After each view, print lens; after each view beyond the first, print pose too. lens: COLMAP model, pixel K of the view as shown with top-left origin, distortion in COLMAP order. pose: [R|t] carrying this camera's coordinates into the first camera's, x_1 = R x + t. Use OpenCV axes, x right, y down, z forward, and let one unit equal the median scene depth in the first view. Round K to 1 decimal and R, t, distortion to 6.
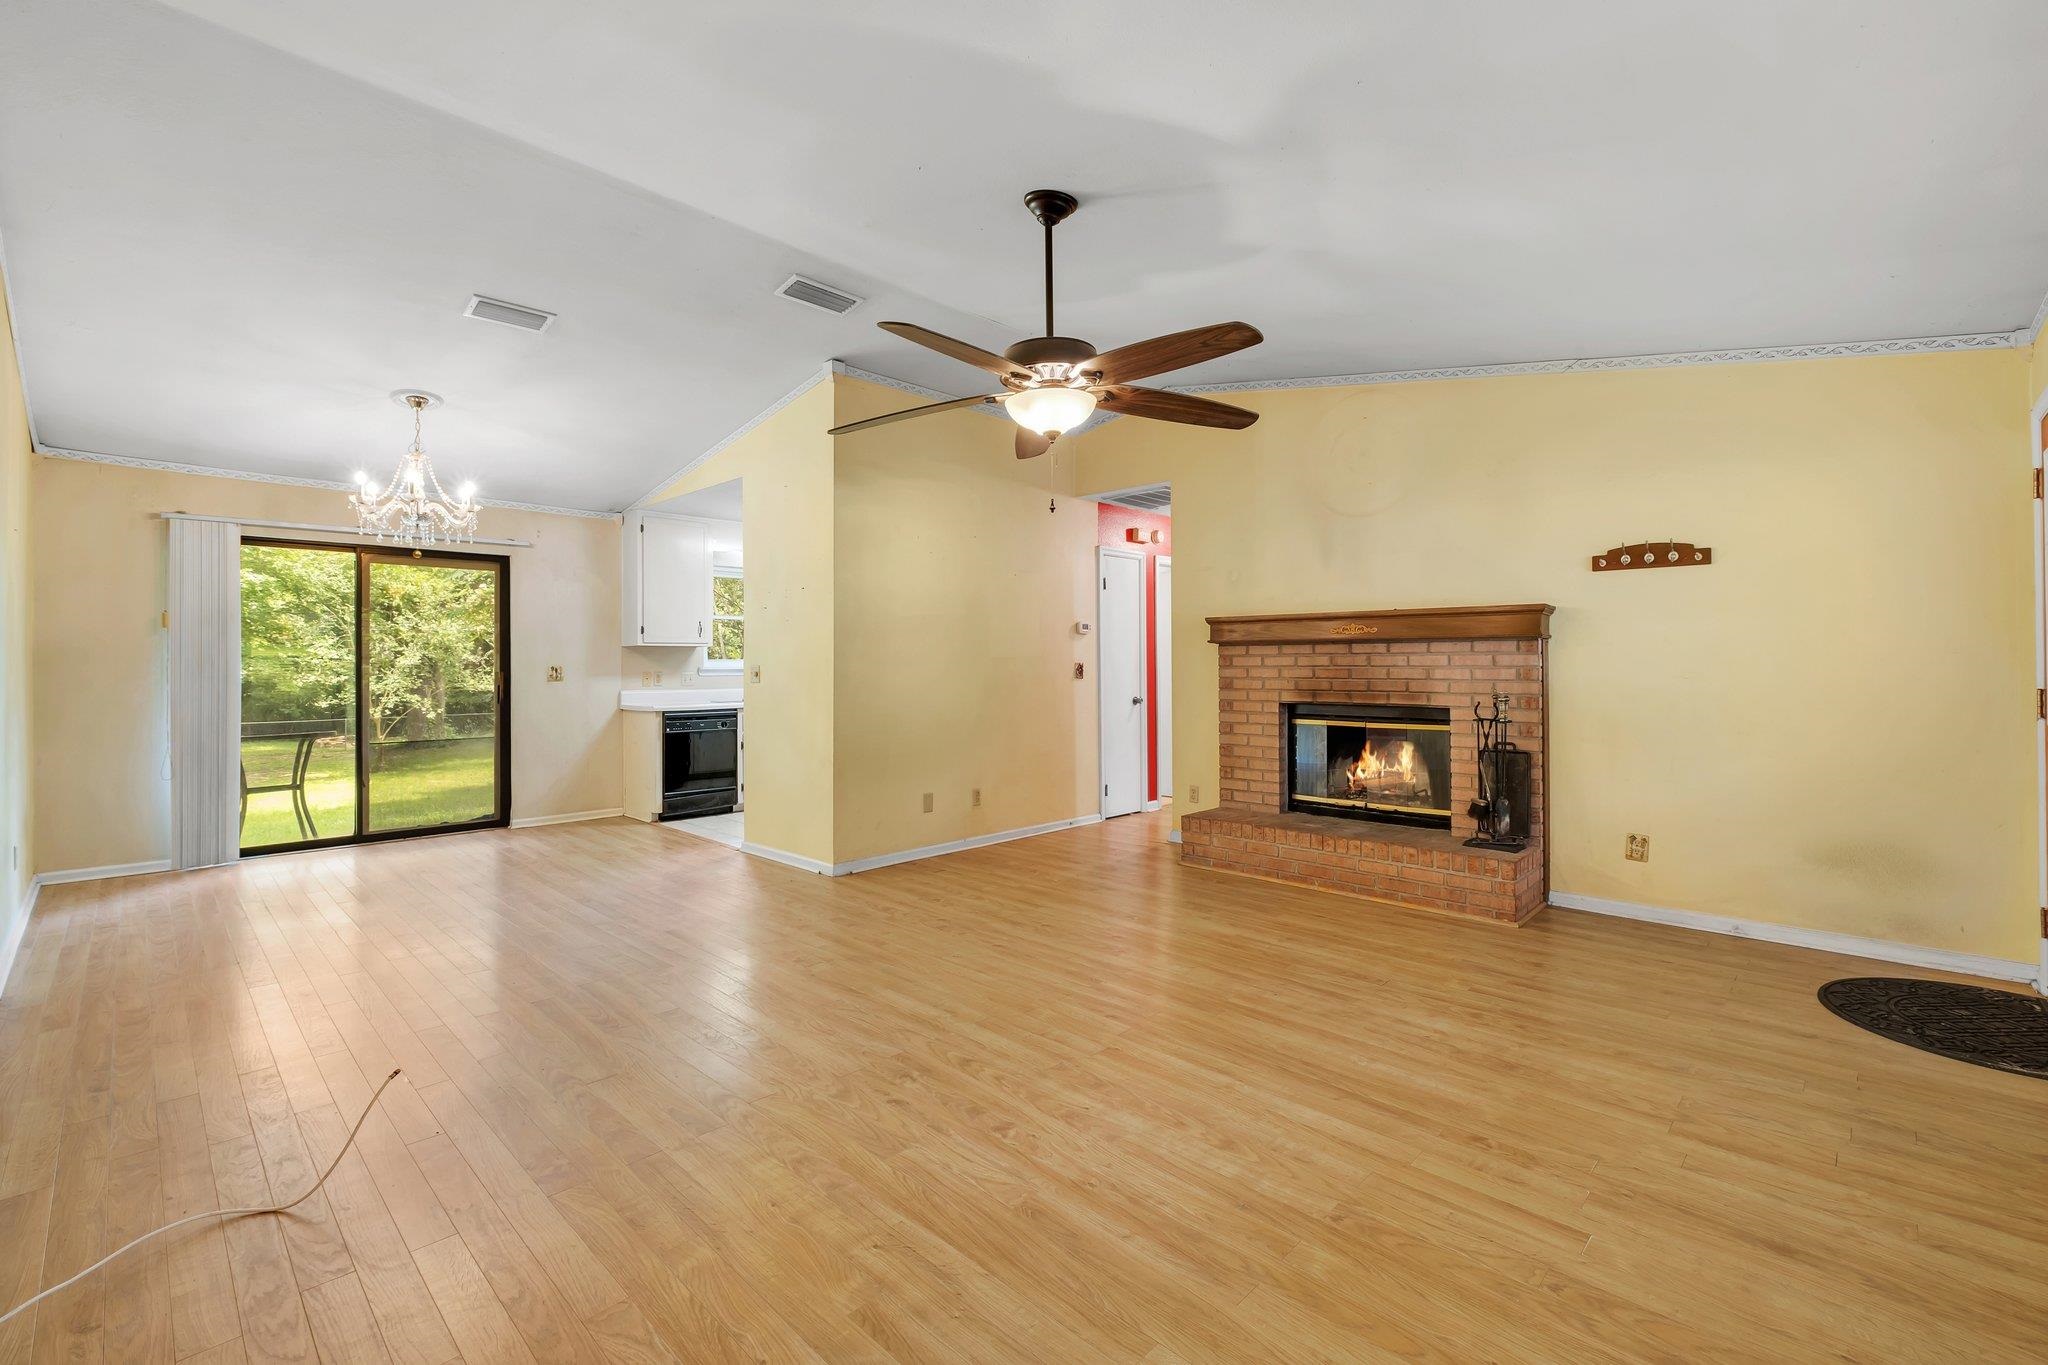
lens RADIAL K [[868.2, 0, 1043.9], [0, 868.2, 656.8], [0, 0, 1]] dist [-0.017502, -0.000063]
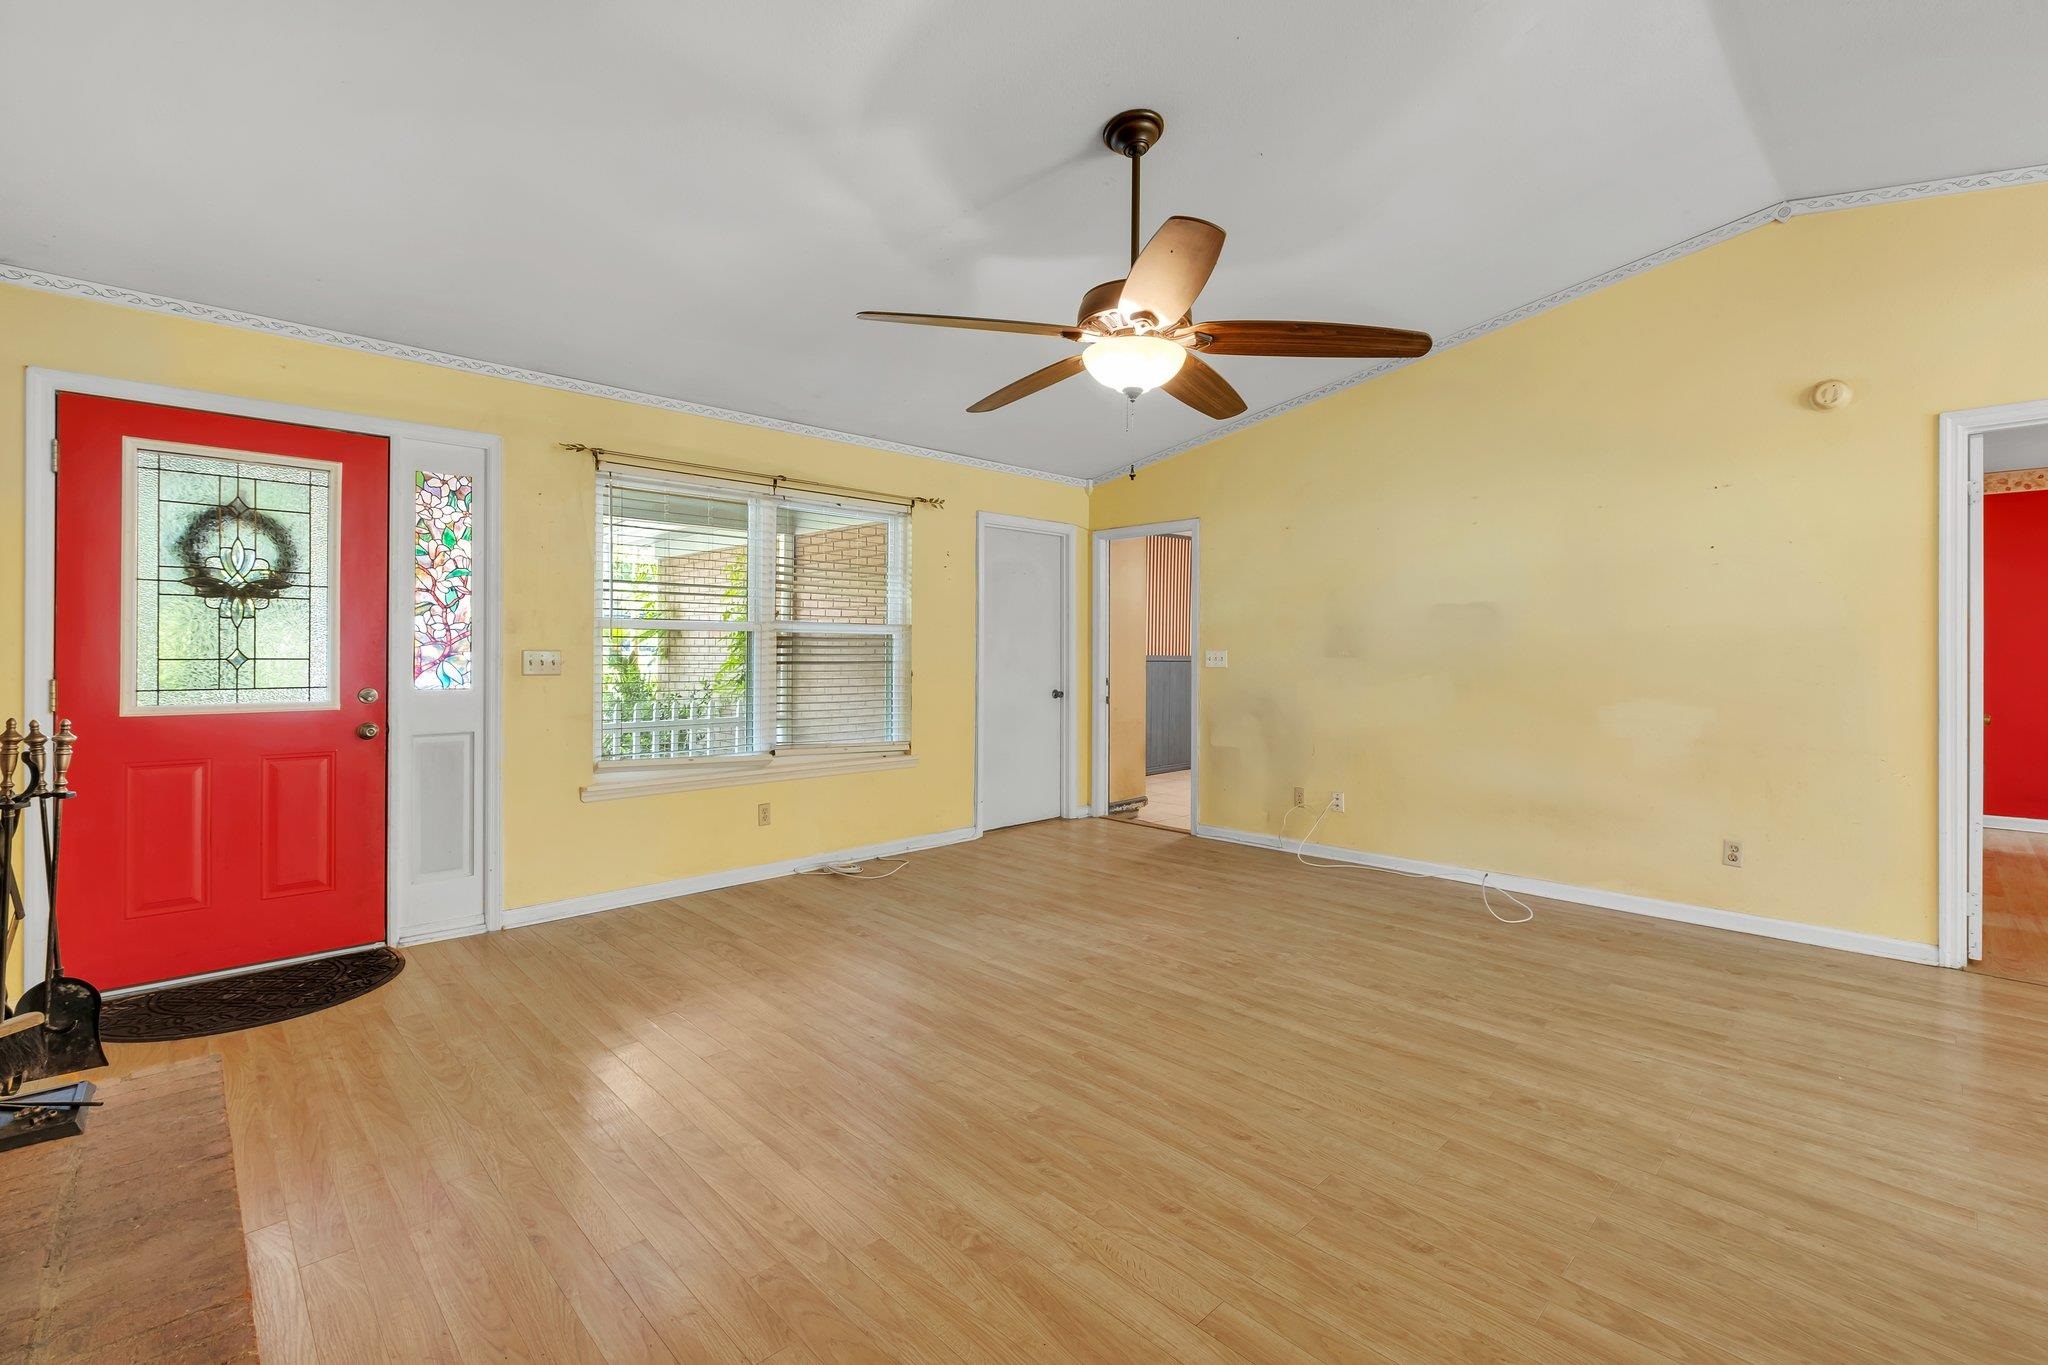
lens RADIAL K [[868.2, 0, 1009.9], [0, 868.2, 651.6], [0, 0, 1]] dist [-0.017502, -0.000063]
pose [[-0.997470, 0.001724, 0.071070, 0.067627], [0.001120, 0.999963, -0.008529, 0.014866], [-0.071082, -0.008428, -0.997435, 1.790305]]
